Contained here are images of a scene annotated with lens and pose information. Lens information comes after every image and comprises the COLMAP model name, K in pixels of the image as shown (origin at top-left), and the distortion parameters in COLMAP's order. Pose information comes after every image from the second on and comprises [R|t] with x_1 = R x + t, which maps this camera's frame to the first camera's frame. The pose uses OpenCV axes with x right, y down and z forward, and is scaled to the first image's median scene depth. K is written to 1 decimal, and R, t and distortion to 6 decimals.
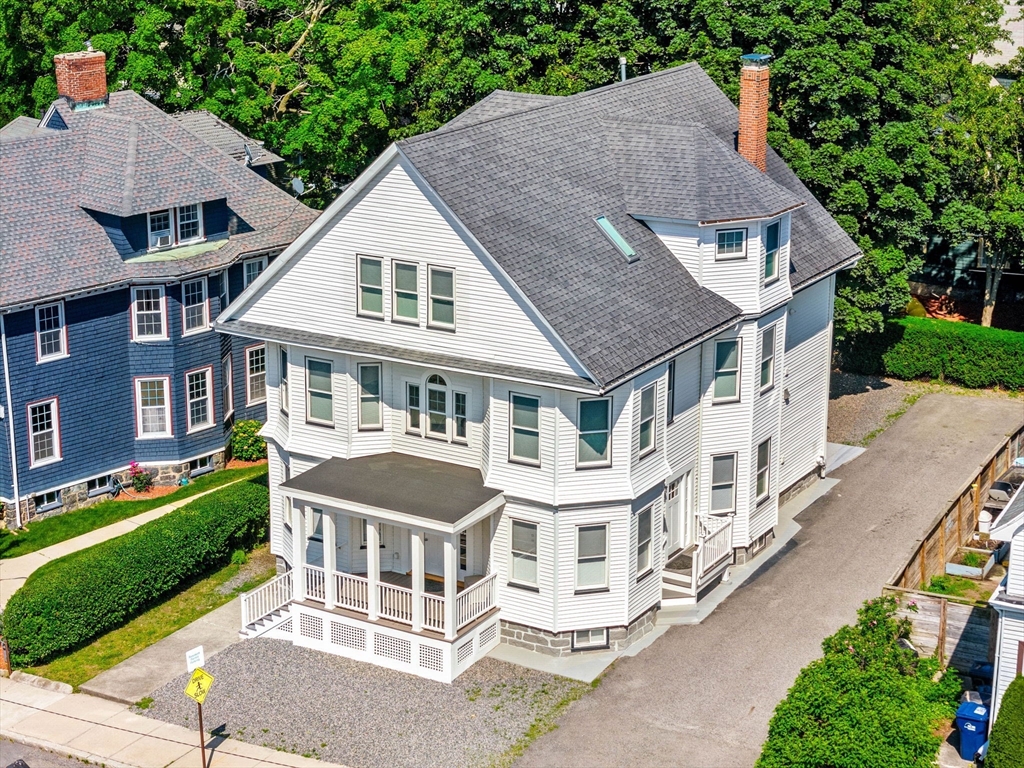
lens RADIAL K [[1710.9, 0, 512.0], [0, 1710.9, 384.0], [0, 0, 1]] dist [0.006804, -0.078630]
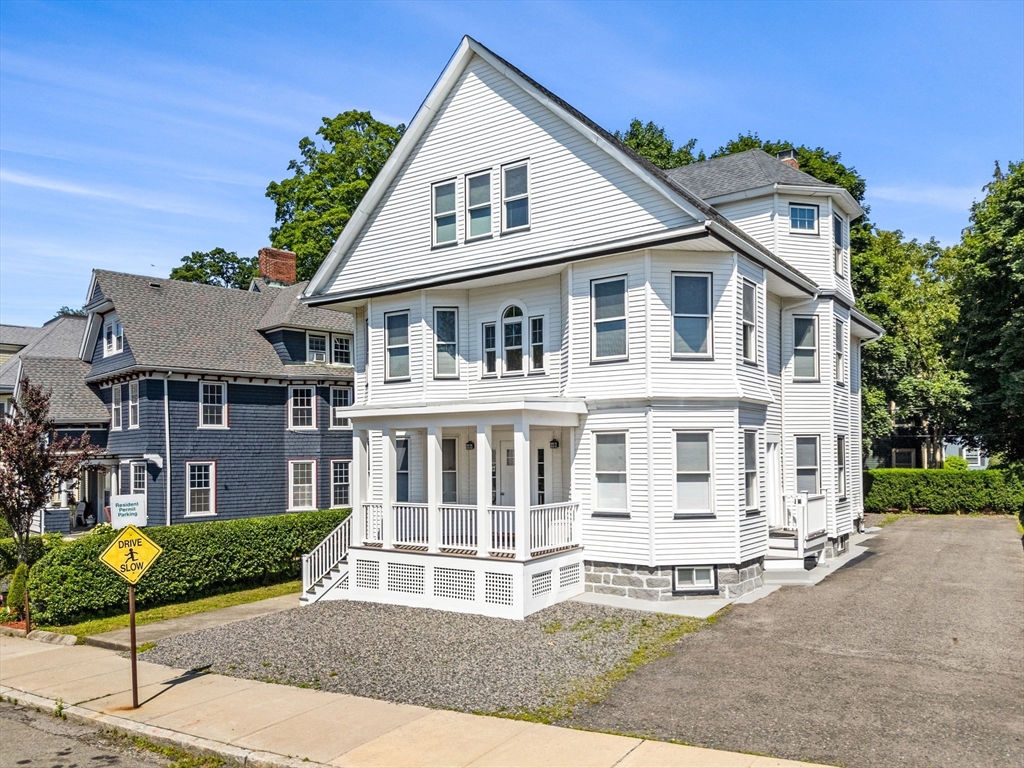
lens RADIAL K [[863.1, 0, 512.0], [0, 863.1, 384.0], [0, 0, 1]] dist [0.105268, -0.150139]
pose [[0.997021, -0.014684, -0.075716, -0.008377], [-0.006364, 0.962698, -0.270504, 0.163824], [0.076864, 0.270180, 0.959737, 0.539234]]
